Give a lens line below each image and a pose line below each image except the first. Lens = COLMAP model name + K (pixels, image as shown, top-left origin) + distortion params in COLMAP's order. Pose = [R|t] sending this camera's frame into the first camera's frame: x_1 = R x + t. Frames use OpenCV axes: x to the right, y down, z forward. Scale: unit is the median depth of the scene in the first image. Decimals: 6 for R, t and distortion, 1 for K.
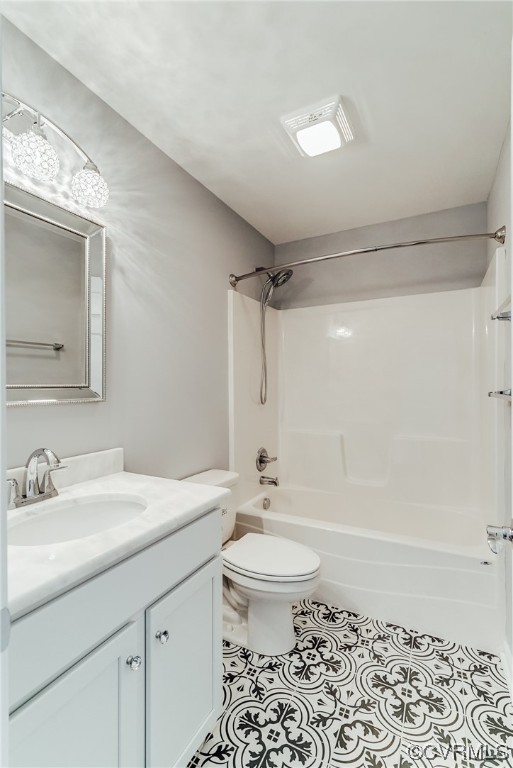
lens RADIAL K [[346.2, 0, 259.4], [0, 346.2, 379.6], [0, 0, 1]] dist [-0.001863, -0.000307]
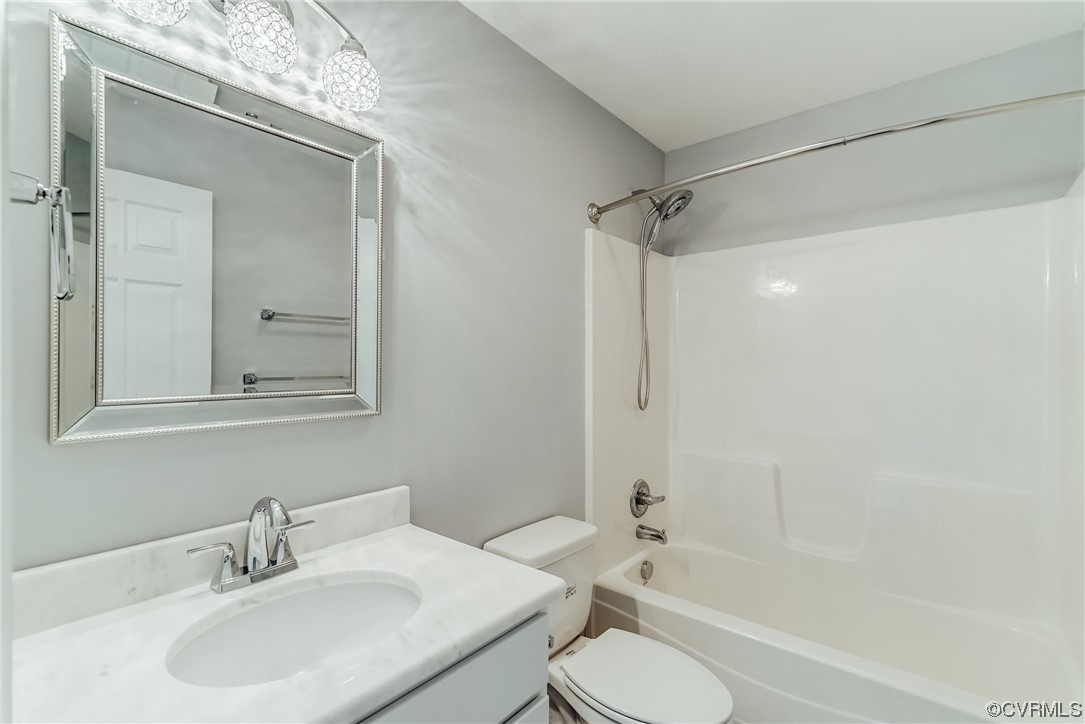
lens RADIAL K [[499.4, 0, 550.5], [0, 499.4, 364.5], [0, 0, 1]] dist [0.000768, 0.000124]
pose [[0.980611, 0.001102, -0.195960, 0.036987], [0.001789, 0.999892, 0.014576, -0.035787], [0.195955, -0.014644, 0.980504, 0.129703]]
